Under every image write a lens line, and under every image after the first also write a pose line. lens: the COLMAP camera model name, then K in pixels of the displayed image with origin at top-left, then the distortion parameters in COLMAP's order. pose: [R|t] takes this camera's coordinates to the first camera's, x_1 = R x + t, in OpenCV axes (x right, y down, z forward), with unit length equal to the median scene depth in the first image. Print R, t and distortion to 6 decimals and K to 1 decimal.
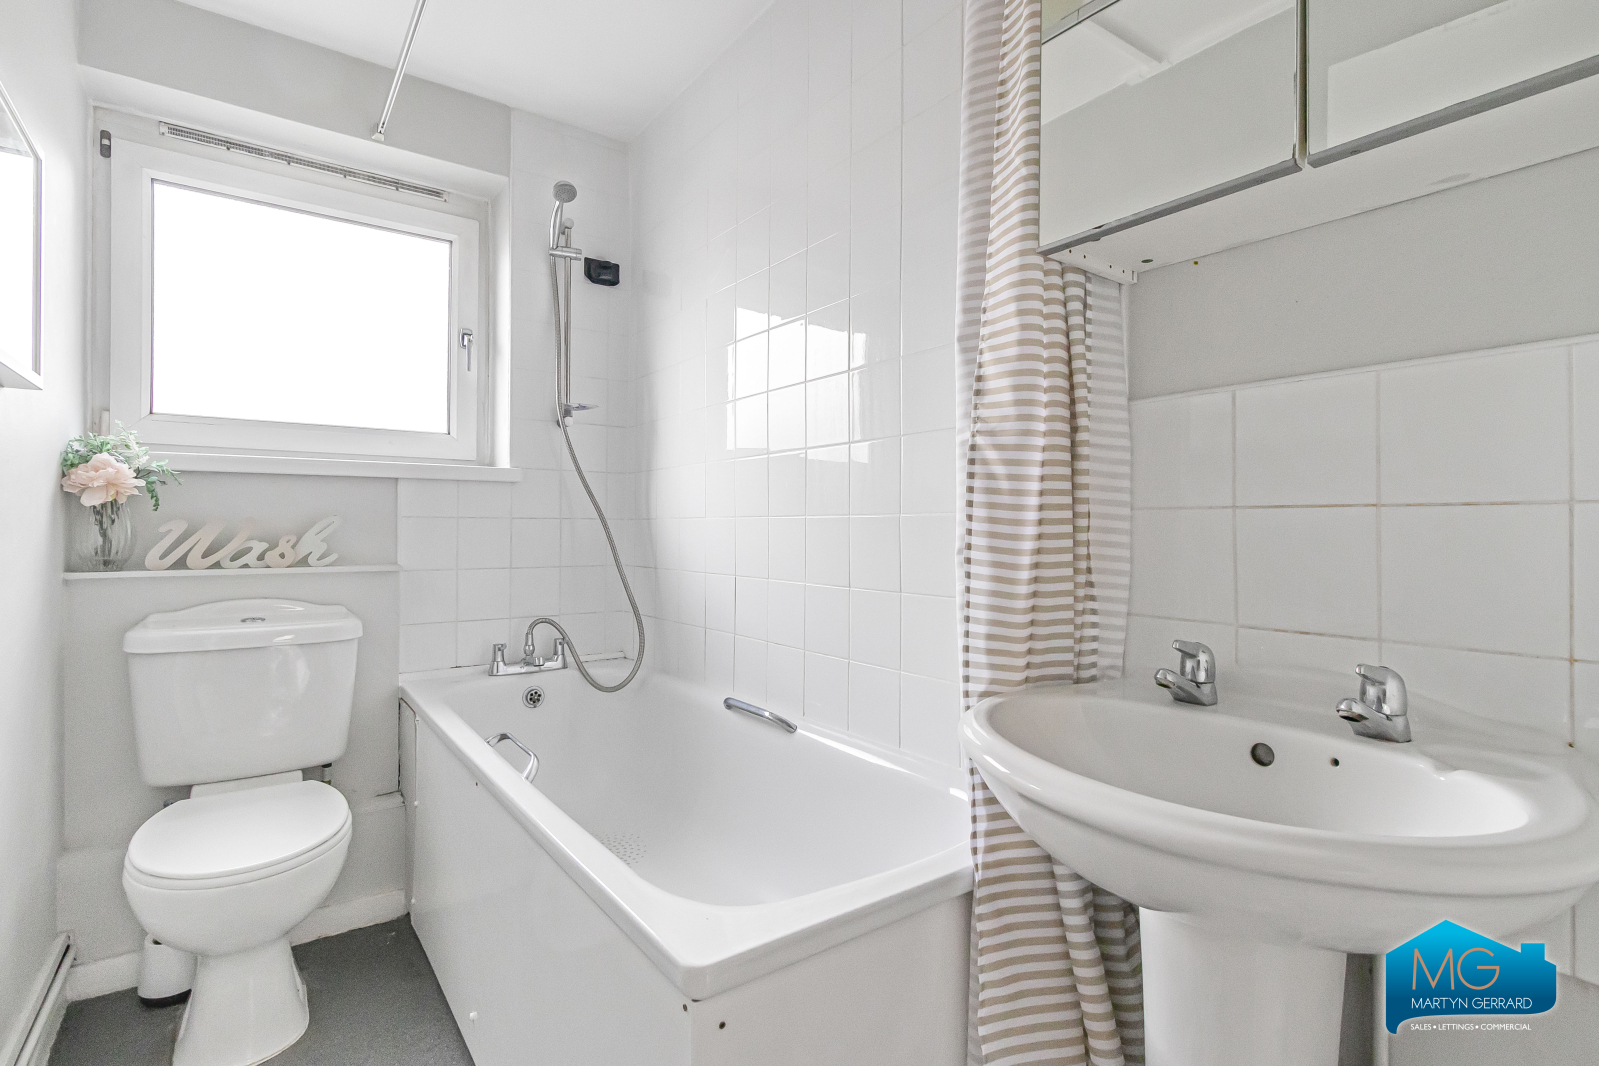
lens RADIAL K [[762.8, 0, 794.5], [0, 762.8, 523.7], [0, 0, 1]] dist [0.004168, 0.000320]
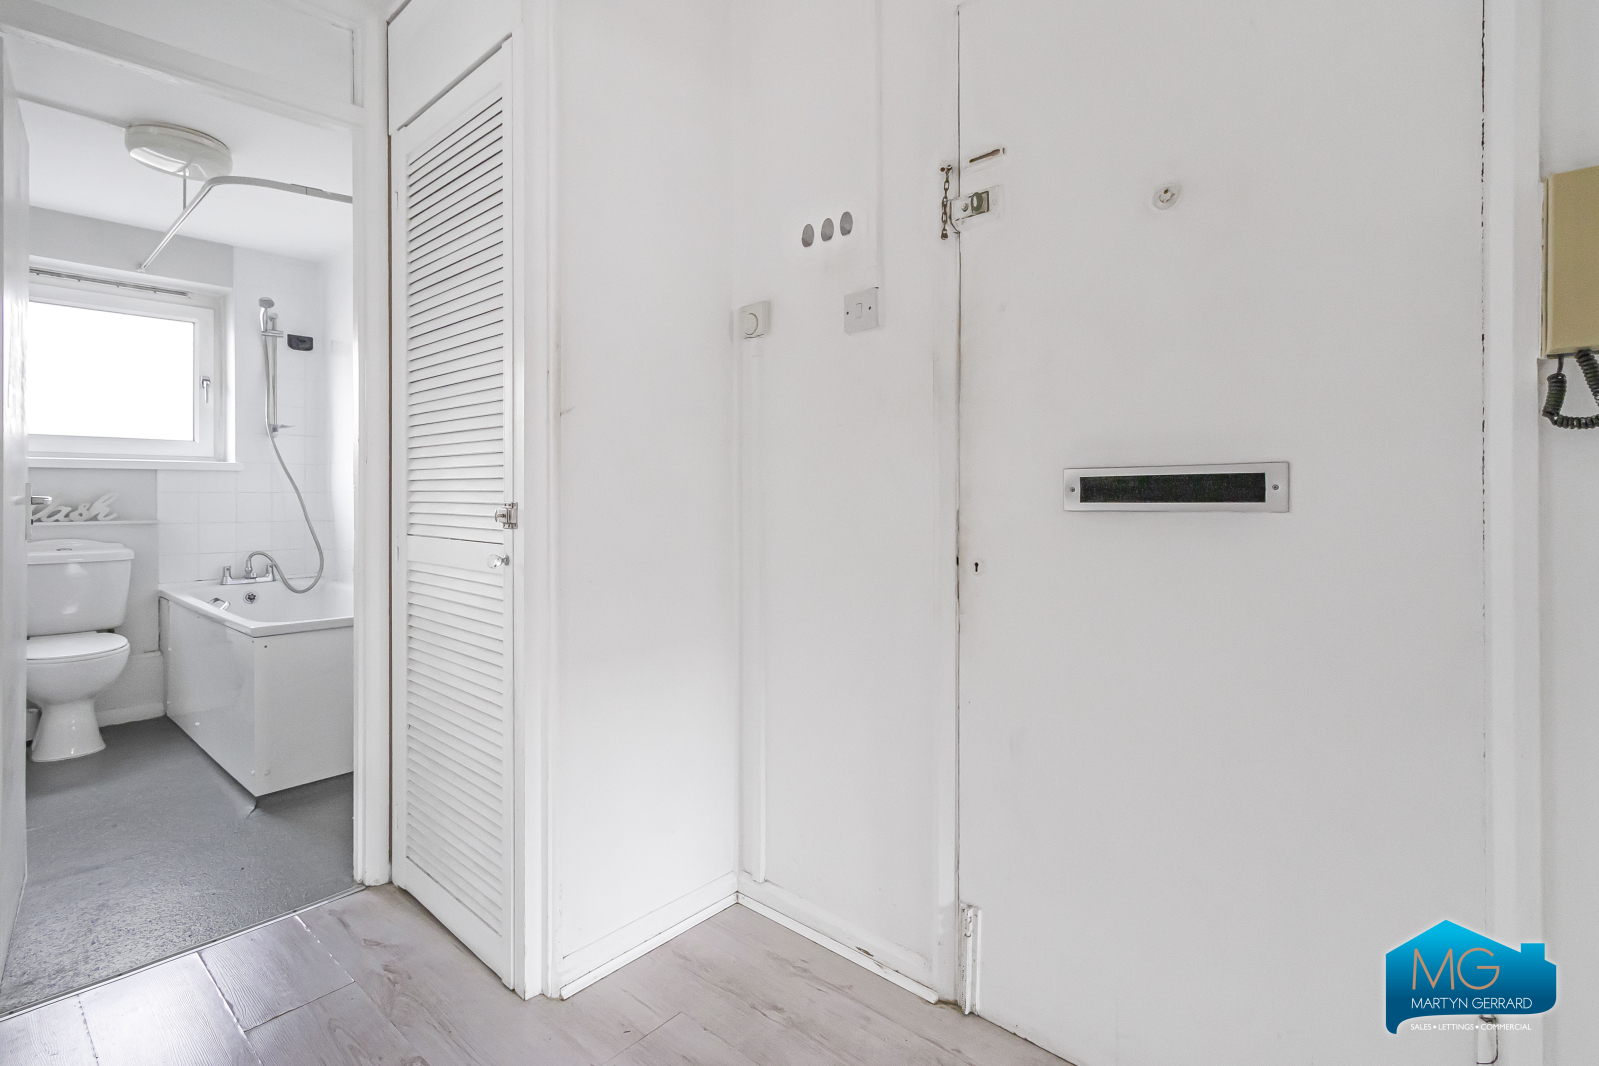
lens RADIAL K [[762.8, 0, 804.7], [0, 762.8, 503.1], [0, 0, 1]] dist [0.004168, 0.000320]
pose [[0.979128, -0.002738, 0.203224, 0.523001], [-0.000846, 0.999846, 0.017543, -0.014906], [-0.203240, -0.017349, 0.978975, -0.921513]]
